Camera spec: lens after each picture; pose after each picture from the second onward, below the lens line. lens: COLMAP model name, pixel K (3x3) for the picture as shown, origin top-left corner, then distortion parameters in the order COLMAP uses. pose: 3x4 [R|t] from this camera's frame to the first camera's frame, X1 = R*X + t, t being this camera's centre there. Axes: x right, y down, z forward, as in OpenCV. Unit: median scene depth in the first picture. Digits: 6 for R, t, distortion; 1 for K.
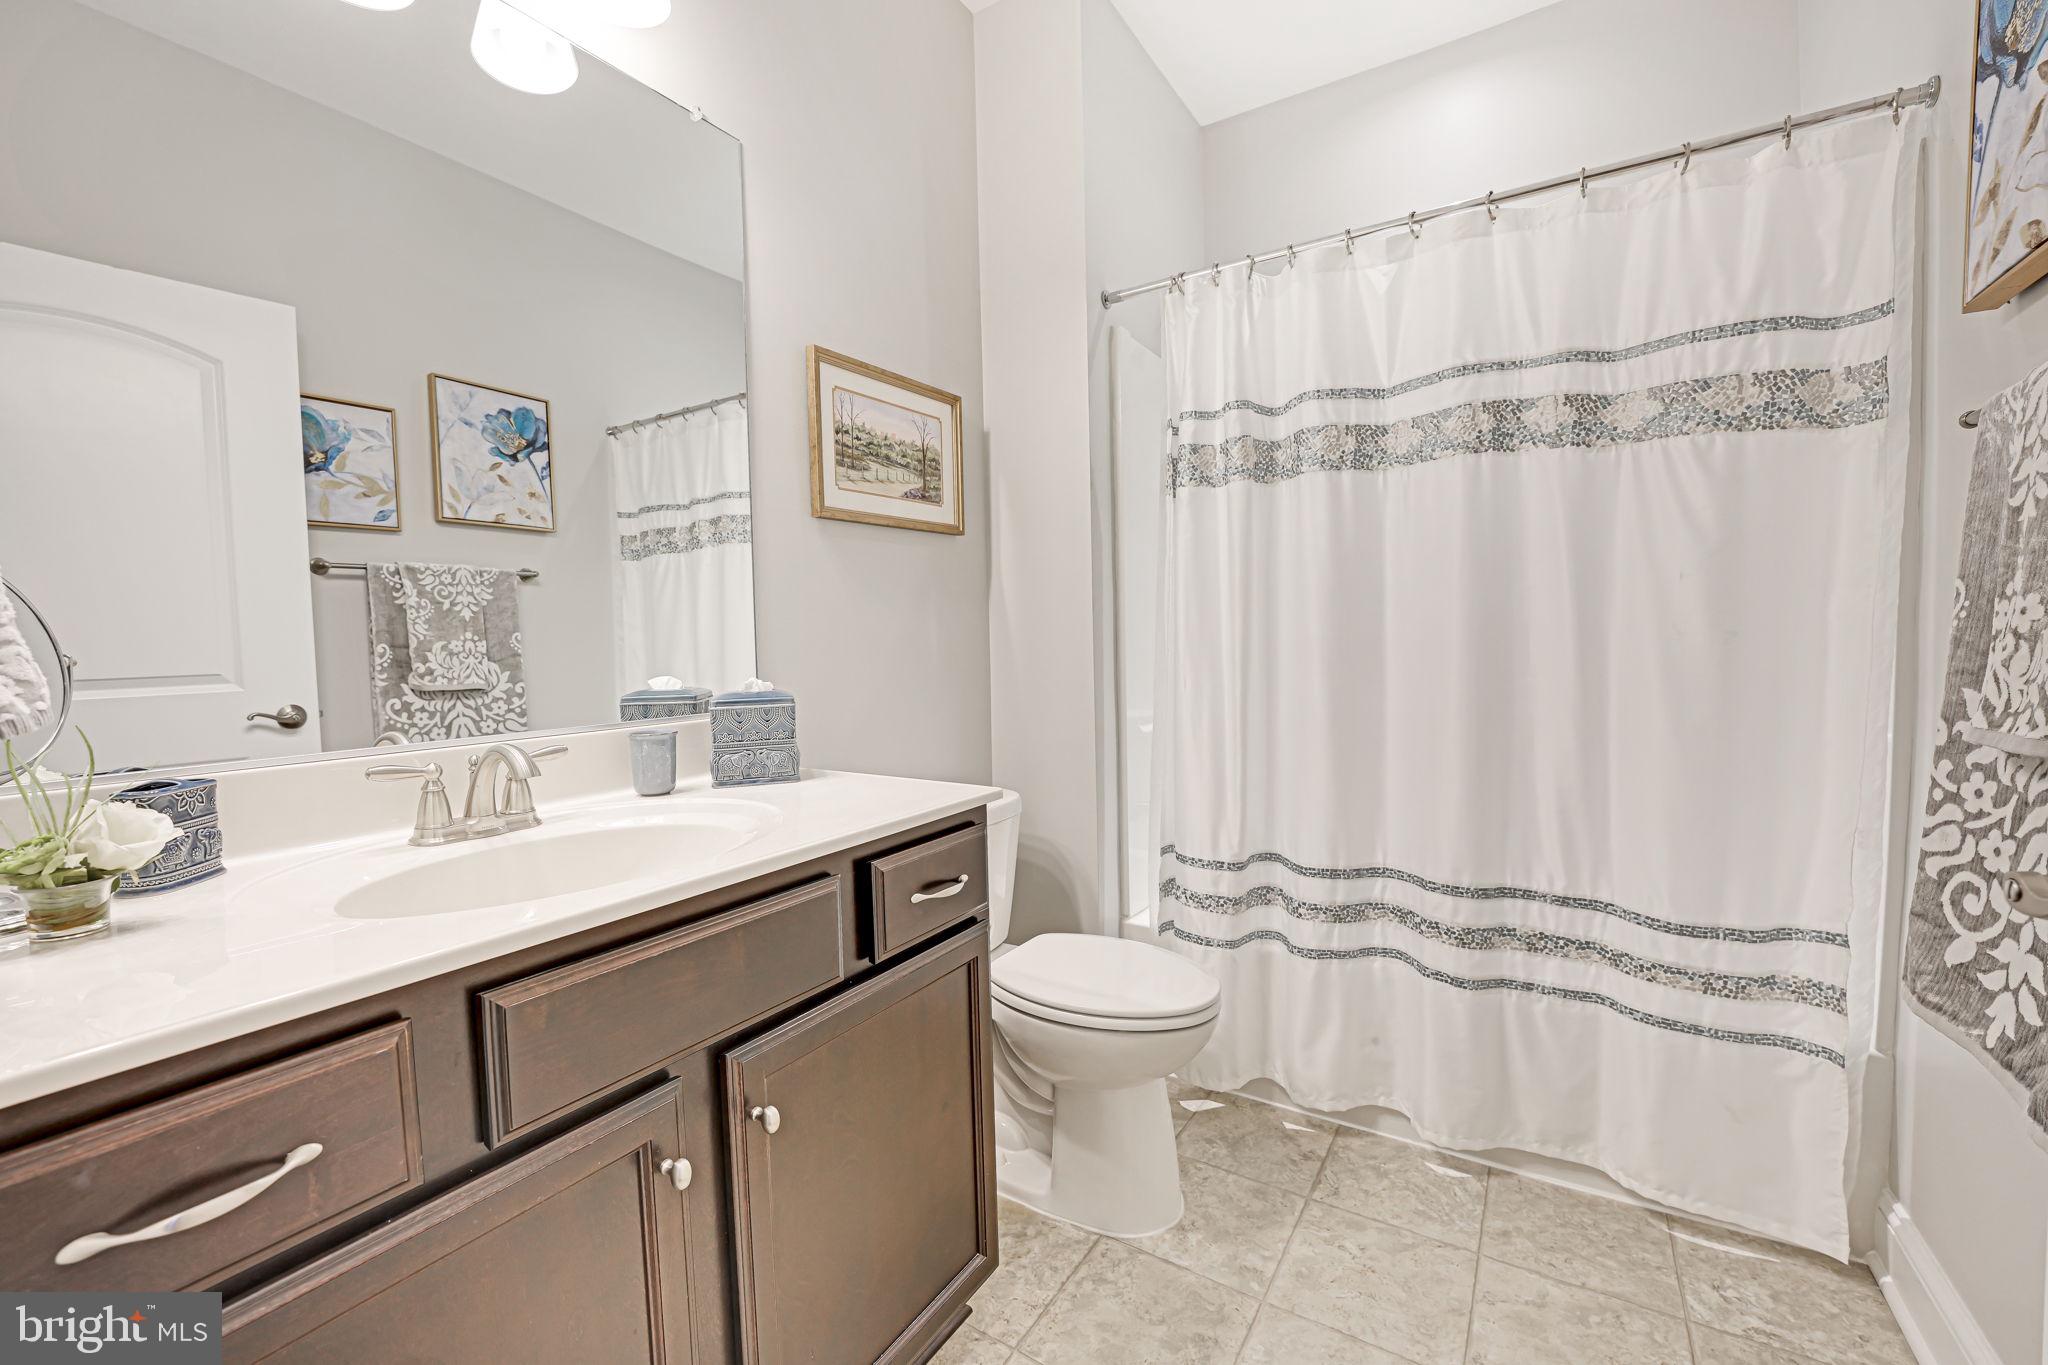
lens RADIAL K [[833.7, 0, 1019.6], [0, 833.7, 680.6], [0, 0, 1]] dist [-0.014964, 0.000016]
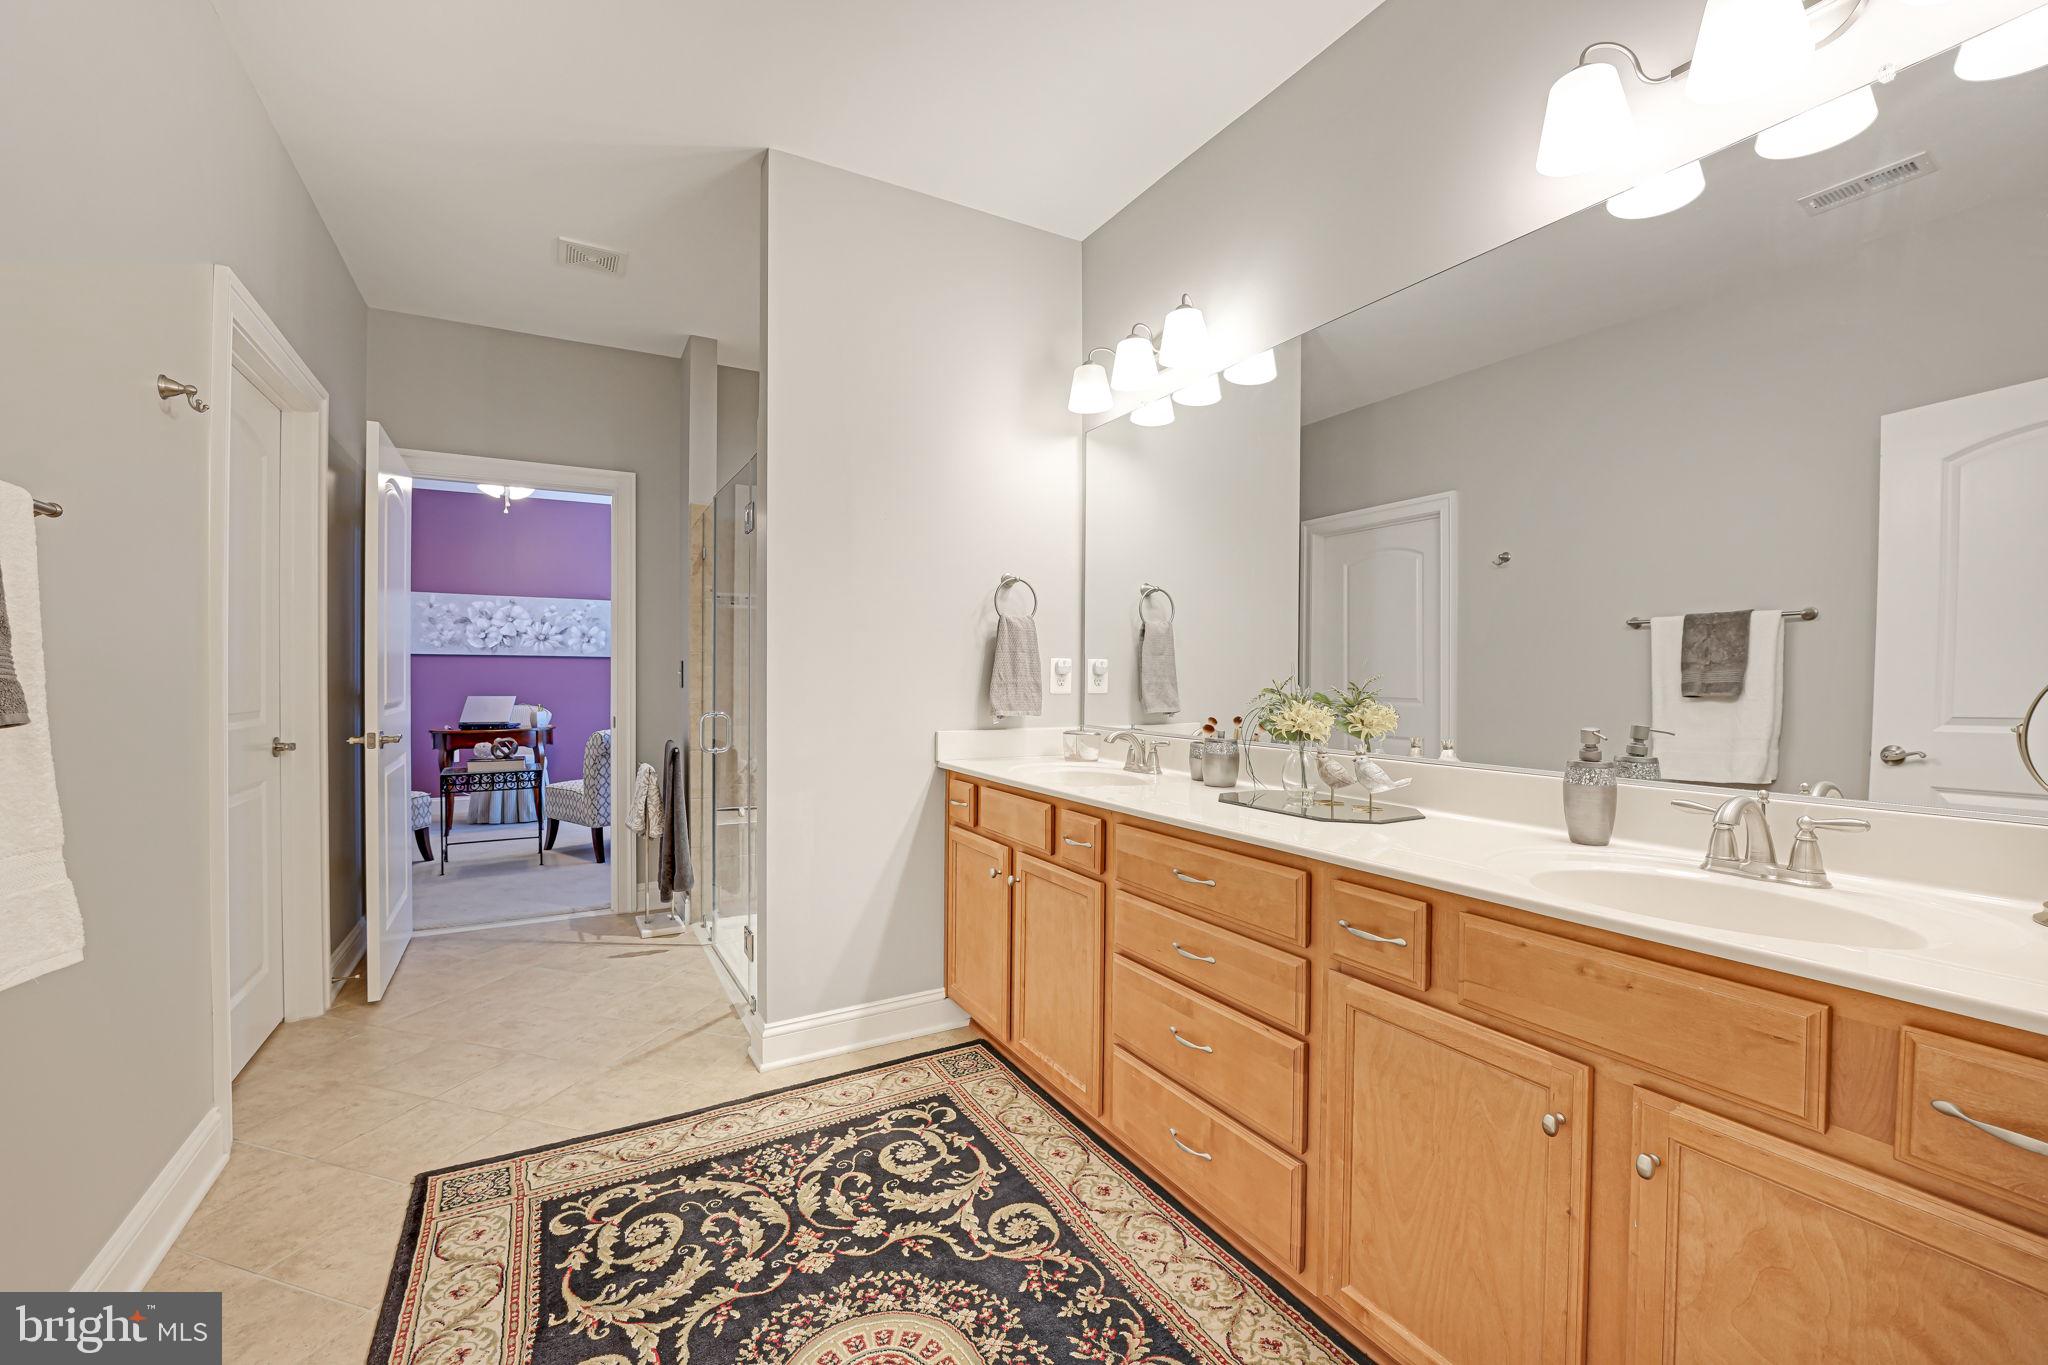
lens RADIAL K [[833.7, 0, 1019.6], [0, 833.7, 680.6], [0, 0, 1]] dist [-0.014964, 0.000016]
pose [[-0.463657, 0.035042, -0.885321, 1.079082], [-0.031061, 0.997961, 0.055767, -0.136958], [0.885470, 0.053356, -0.461623, 1.202795]]
